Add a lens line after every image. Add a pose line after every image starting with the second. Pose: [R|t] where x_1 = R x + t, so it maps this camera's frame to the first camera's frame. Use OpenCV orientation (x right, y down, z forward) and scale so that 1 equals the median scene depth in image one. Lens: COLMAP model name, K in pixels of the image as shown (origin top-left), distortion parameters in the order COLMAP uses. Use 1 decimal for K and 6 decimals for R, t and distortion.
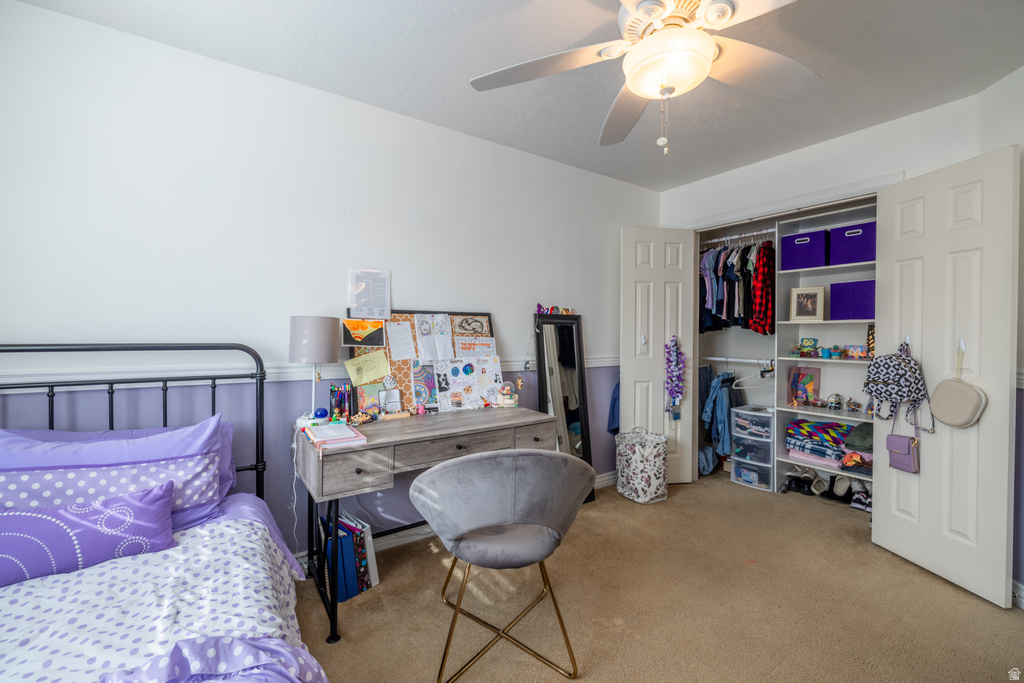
lens RADIAL K [[427.9, 0, 508.9], [0, 427.9, 335.8], [0, 0, 1]] dist [-0.000508, 0.000551]
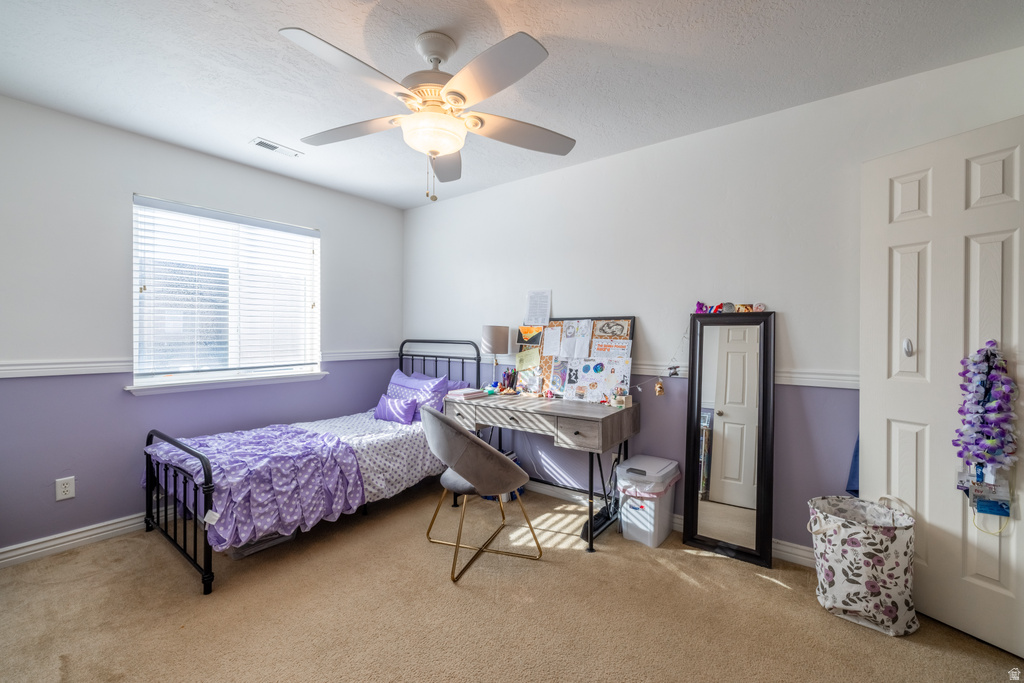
lens RADIAL K [[427.9, 0, 508.9], [0, 427.9, 335.8], [0, 0, 1]] dist [-0.000508, 0.000551]
pose [[0.310152, -0.000919, -0.950687, 0.910764], [-0.009009, 0.999952, -0.003906, 0.000438], [0.950644, 0.009776, 0.310129, 0.433118]]
